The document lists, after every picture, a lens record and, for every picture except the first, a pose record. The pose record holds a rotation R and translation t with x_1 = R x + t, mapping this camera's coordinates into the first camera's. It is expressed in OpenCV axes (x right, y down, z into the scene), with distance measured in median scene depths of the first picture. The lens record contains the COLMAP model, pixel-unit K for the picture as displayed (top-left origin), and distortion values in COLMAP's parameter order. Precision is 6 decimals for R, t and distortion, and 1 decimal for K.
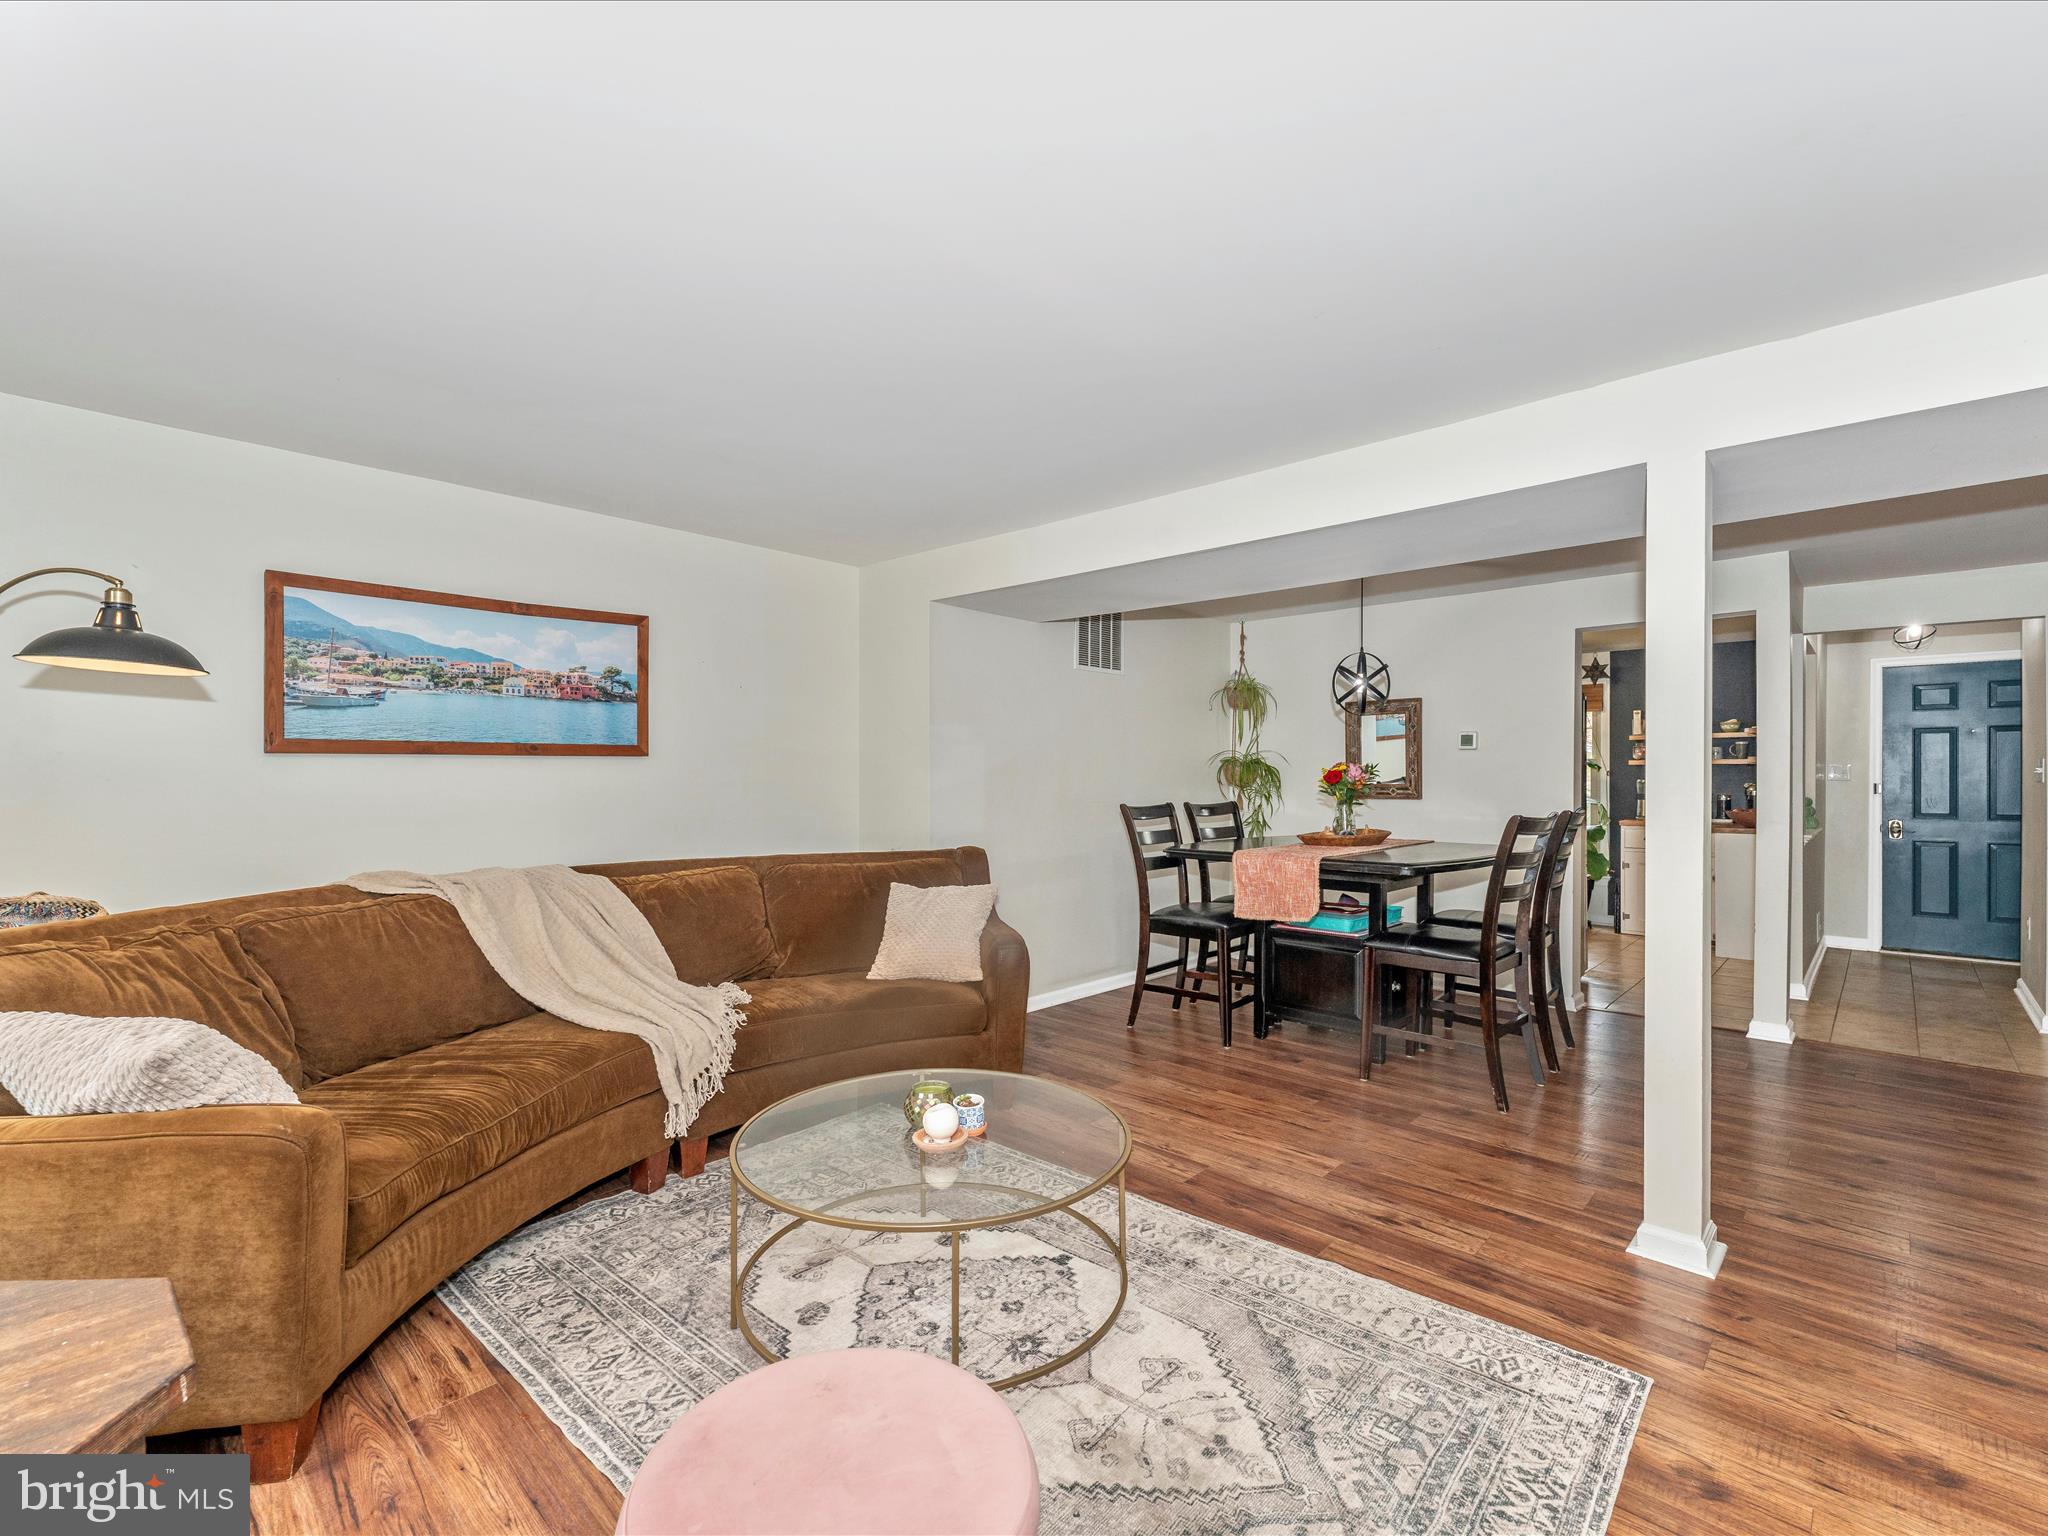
lens RADIAL K [[914.9, 0, 1021.4], [0, 914.9, 761.0], [0, 0, 1]] dist [0.000830, 0.000526]
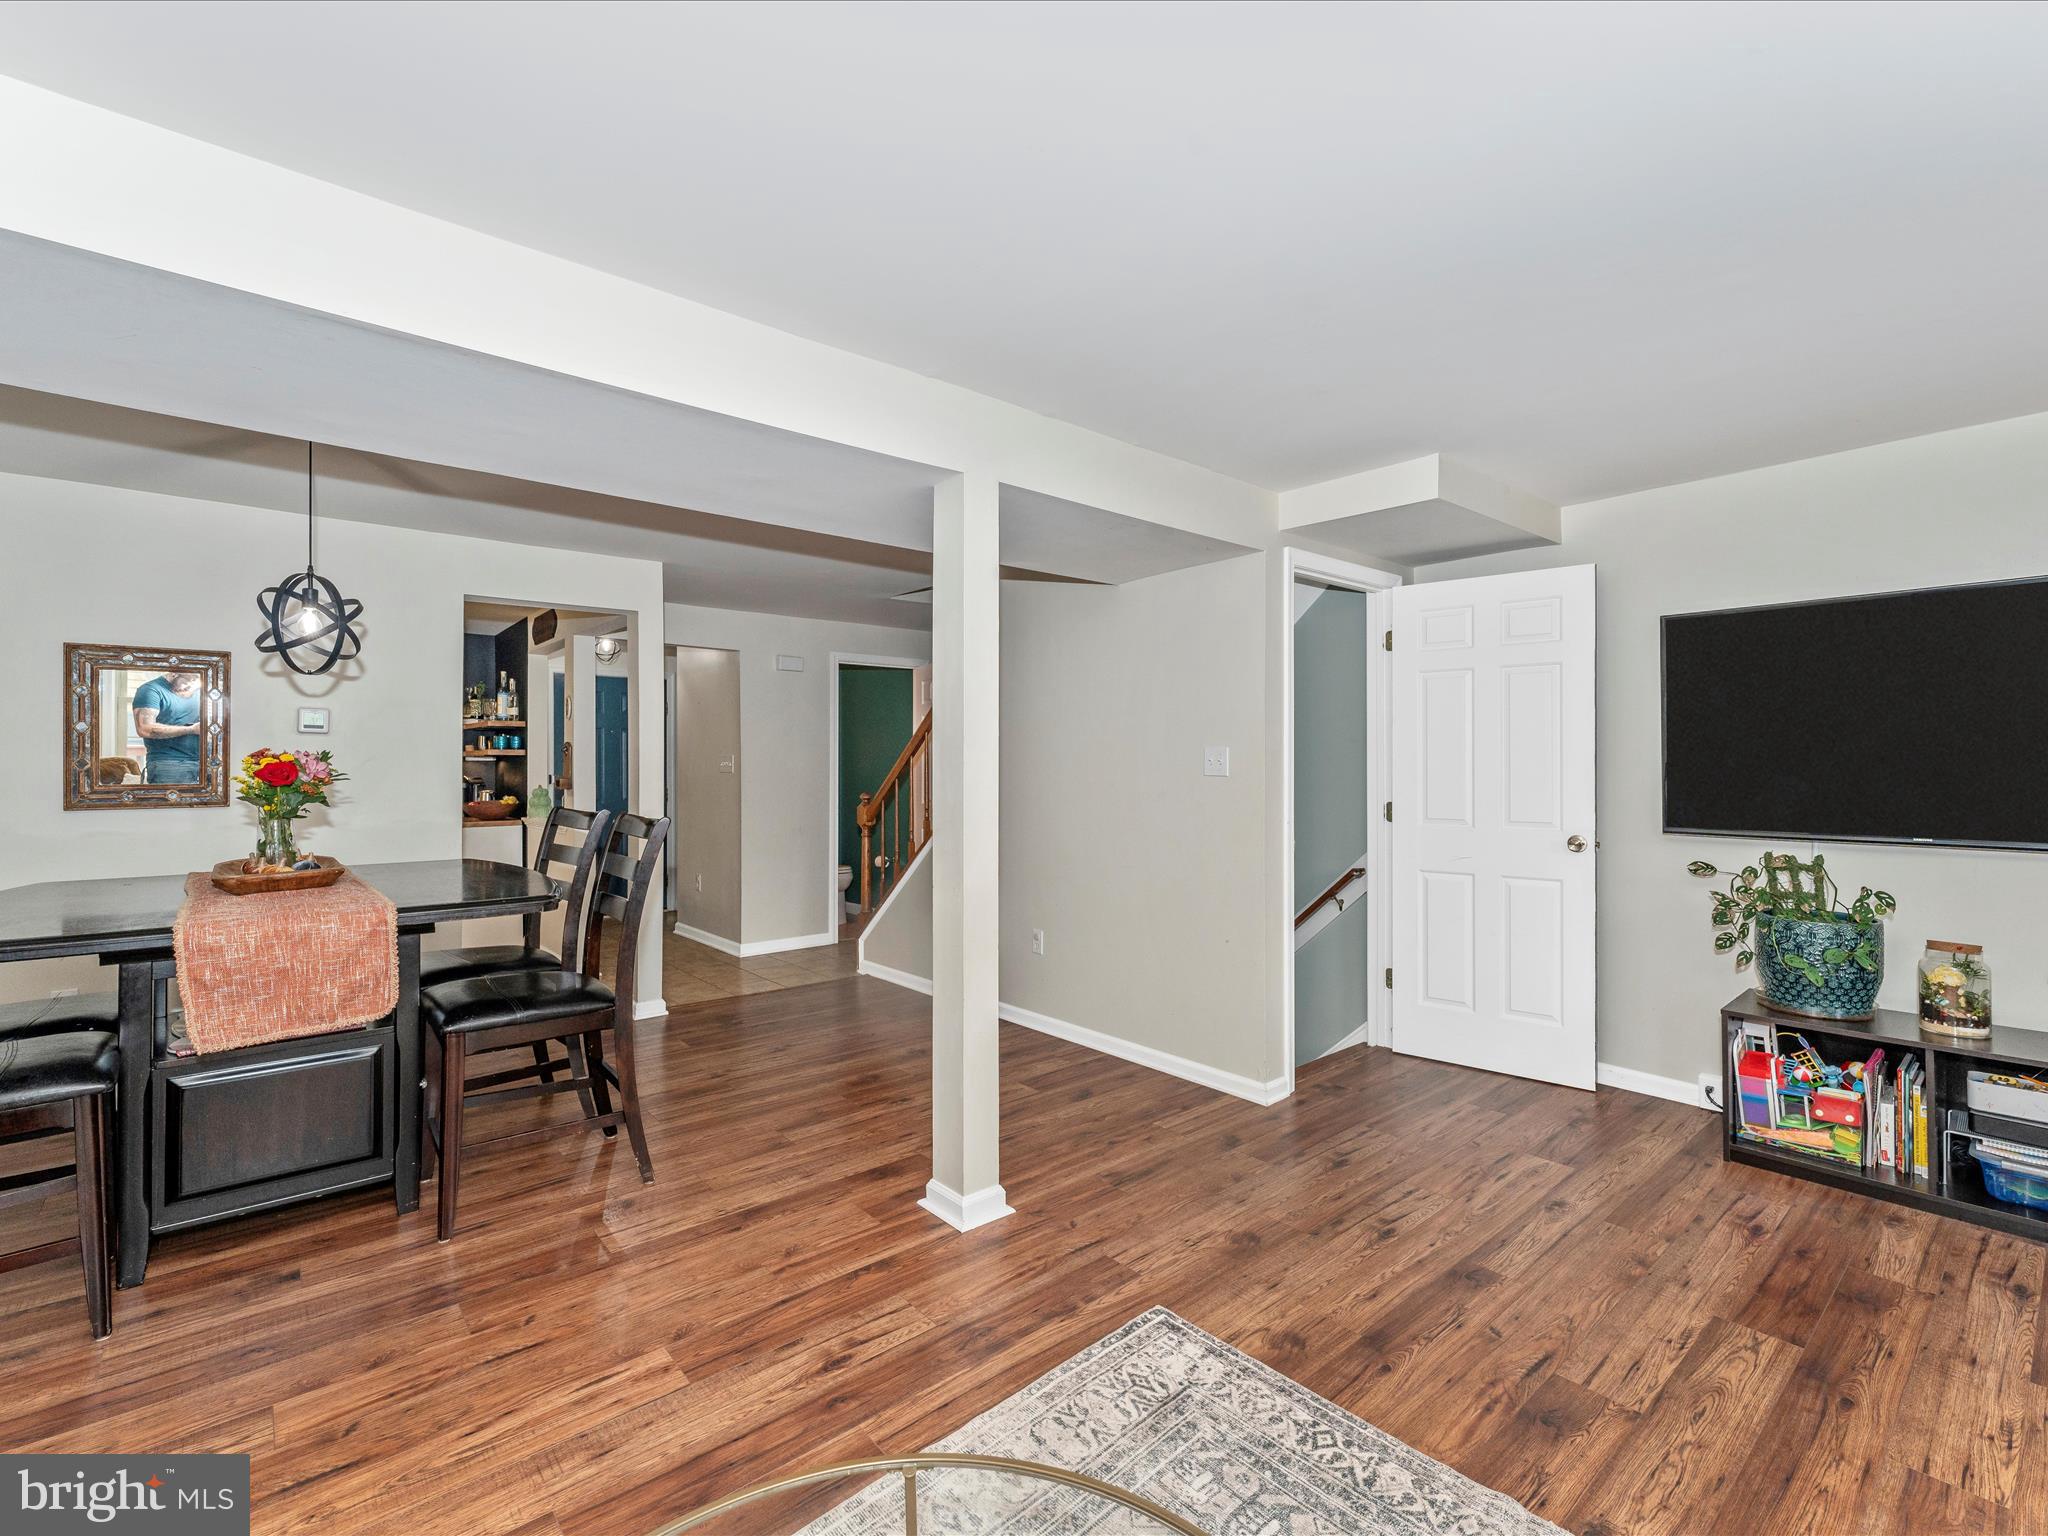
lens RADIAL K [[914.9, 0, 1021.4], [0, 914.9, 761.0], [0, 0, 1]] dist [0.000830, 0.000526]
pose [[0.109322, 0.003283, 0.994001, -0.329563], [-0.016072, 0.999870, -0.001535, 0.002540], [-0.993876, -0.015807, 0.109361, 0.755075]]
